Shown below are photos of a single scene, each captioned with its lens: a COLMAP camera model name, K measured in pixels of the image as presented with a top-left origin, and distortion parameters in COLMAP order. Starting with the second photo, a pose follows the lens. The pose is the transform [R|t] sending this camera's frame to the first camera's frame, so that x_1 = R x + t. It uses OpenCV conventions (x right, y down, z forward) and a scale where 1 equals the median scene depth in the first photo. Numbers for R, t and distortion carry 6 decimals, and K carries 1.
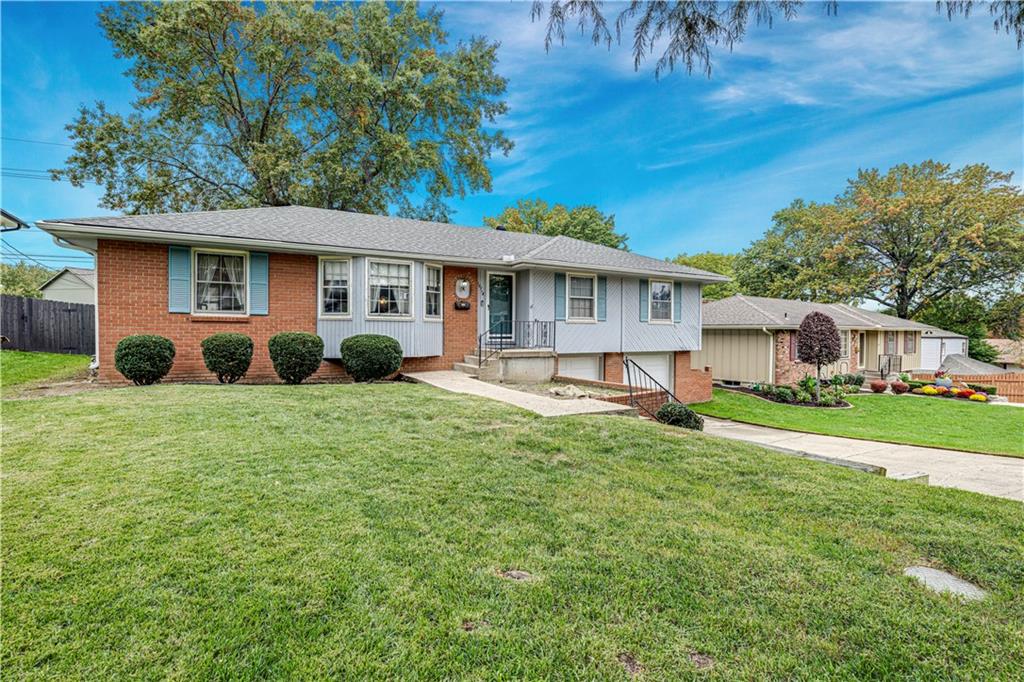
lens RADIAL K [[483.1, 0, 514.6], [0, 483.1, 337.0], [0, 0, 1]] dist [-0.002416, 0.000323]
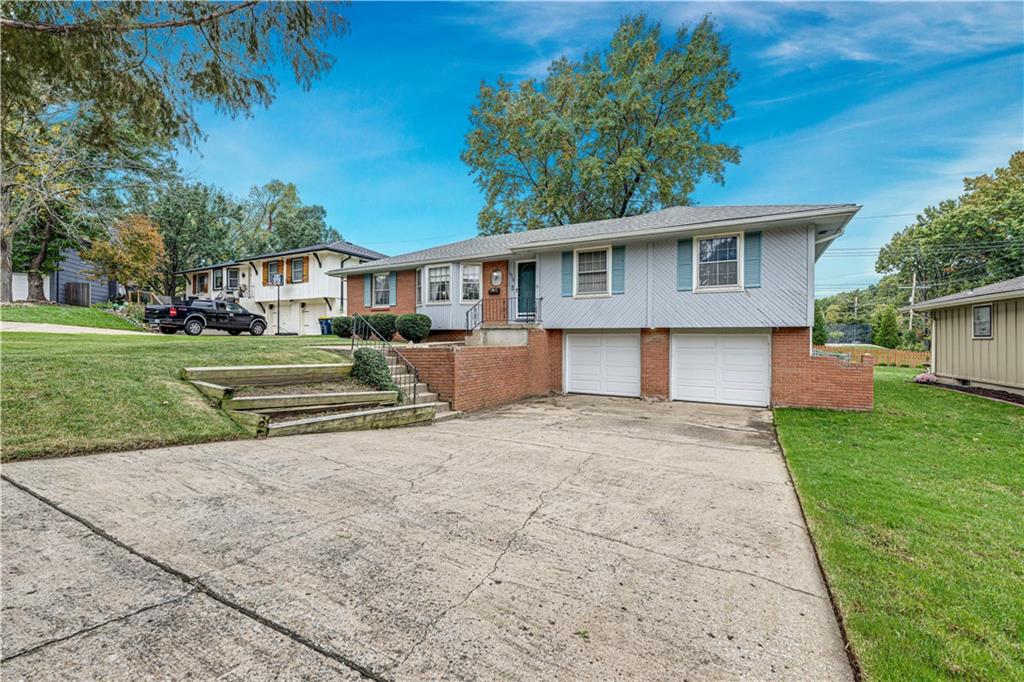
lens RADIAL K [[424.6, 0, 512.6], [0, 424.6, 339.0], [0, 0, 1]] dist [-0.008949, -0.000799]
pose [[0.502746, -0.000588, -0.864434, 0.901659], [-0.012784, 0.999885, -0.008115, 0.072178], [0.864340, 0.015131, 0.502681, 0.477143]]
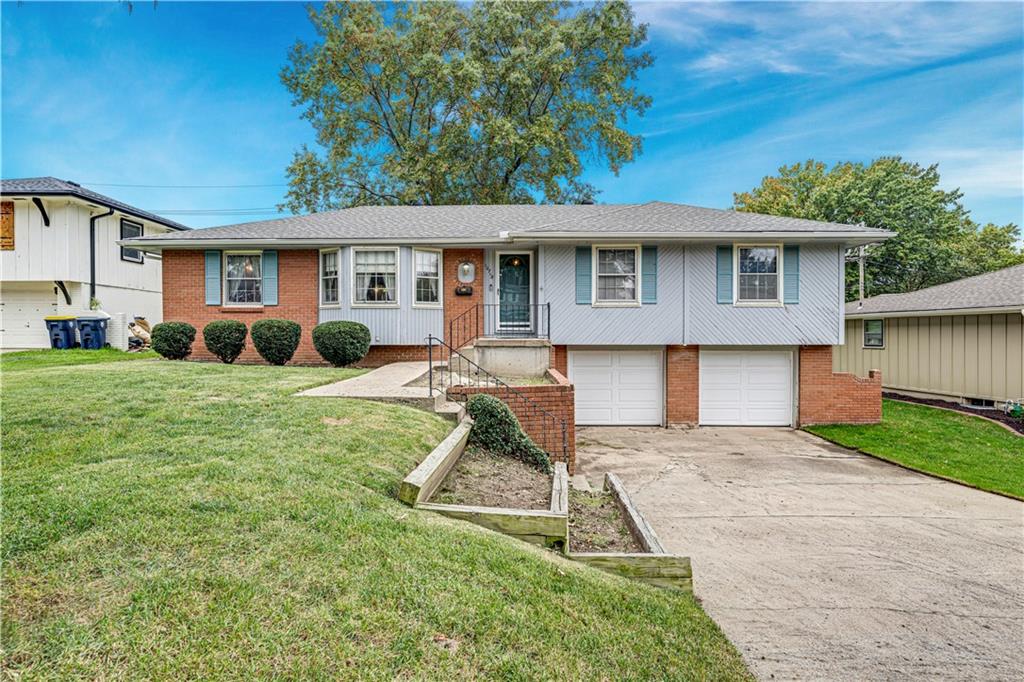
lens RADIAL K [[527.1, 0, 511.8], [0, 527.1, 340.4], [0, 0, 1]] dist [-0.003165, 0.000619]
pose [[0.855257, 0.000772, -0.518204, 0.493434], [-0.001902, 0.999997, -0.001649, 0.031075], [0.518201, 0.002396, 0.855256, 0.189133]]
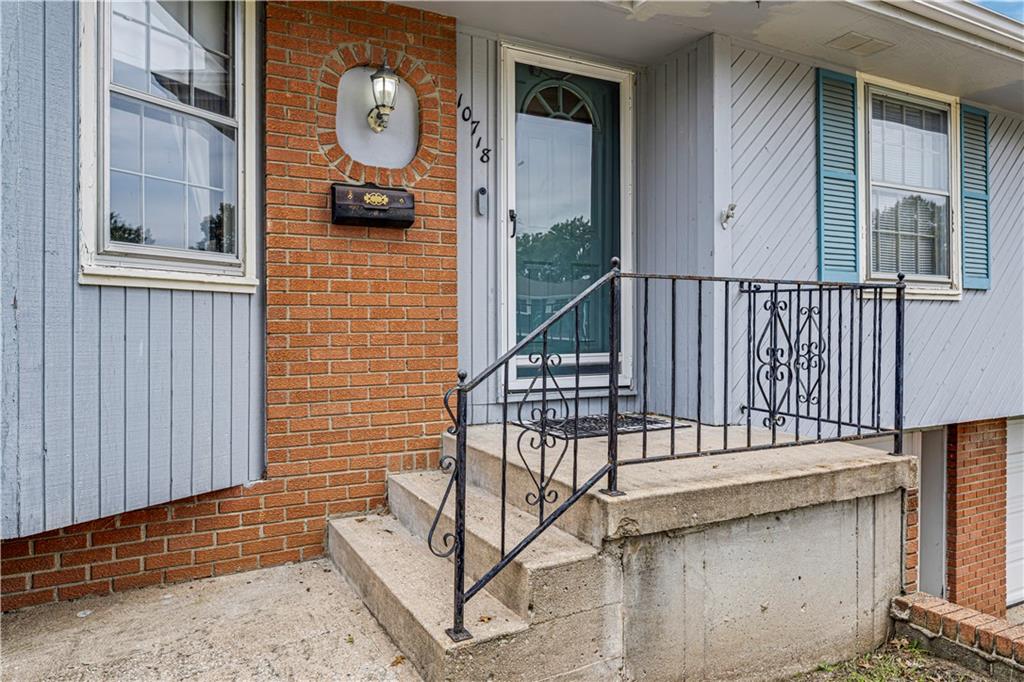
lens RADIAL K [[676.8, 0, 508.1], [0, 676.8, 331.7], [0, 0, 1]] dist [0.002783, 0.000252]
pose [[0.998992, -0.008388, -0.044087, -0.045683], [0.008039, 0.999935, -0.008077, -0.013856], [0.044152, 0.007715, 0.998995, 0.747913]]
